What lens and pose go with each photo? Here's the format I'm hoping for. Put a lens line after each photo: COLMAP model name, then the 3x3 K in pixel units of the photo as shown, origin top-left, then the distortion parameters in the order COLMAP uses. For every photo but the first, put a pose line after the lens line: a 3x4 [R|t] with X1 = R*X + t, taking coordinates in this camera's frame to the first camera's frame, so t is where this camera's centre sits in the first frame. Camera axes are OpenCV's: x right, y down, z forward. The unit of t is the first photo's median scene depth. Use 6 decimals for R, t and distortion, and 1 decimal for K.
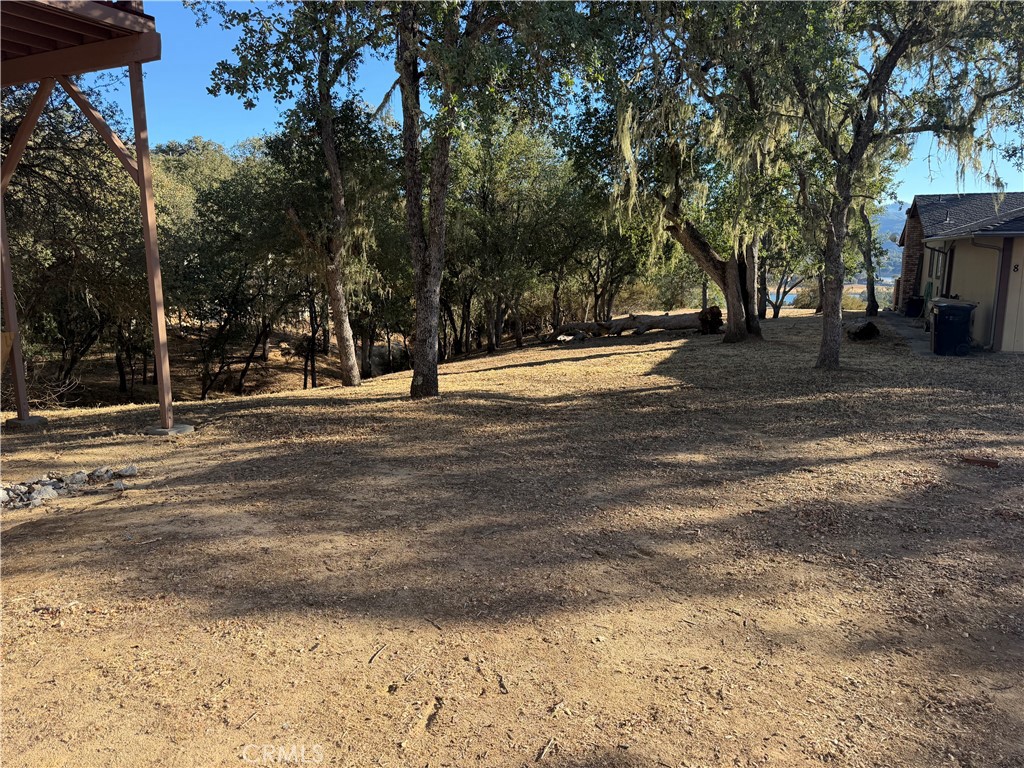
lens RADIAL K [[708.3, 0, 510.3], [0, 708.3, 384.4], [0, 0, 1]] dist [0.007890, -0.000652]
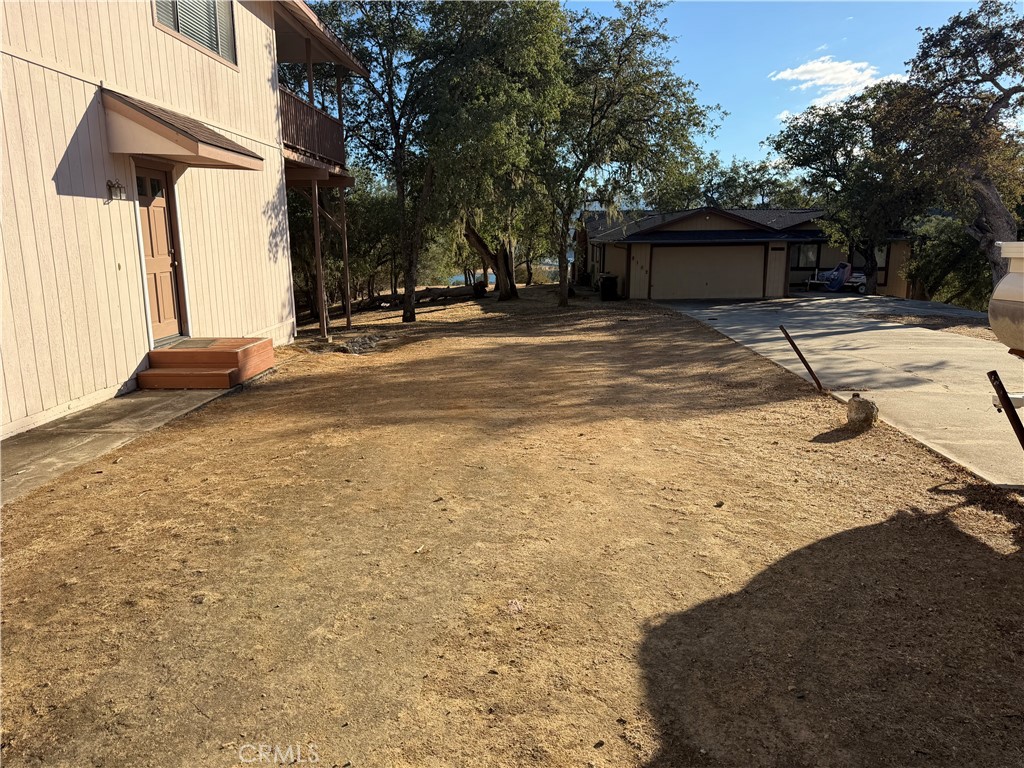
lens RADIAL K [[708.3, 0, 512.9], [0, 708.3, 384.7], [0, 0, 1]] dist [0.007890, -0.000652]
pose [[0.905437, -0.083182, 0.416250, -0.425935], [0.072169, 0.996501, 0.042154, 0.078016], [-0.418300, -0.008128, 0.908272, -0.629602]]
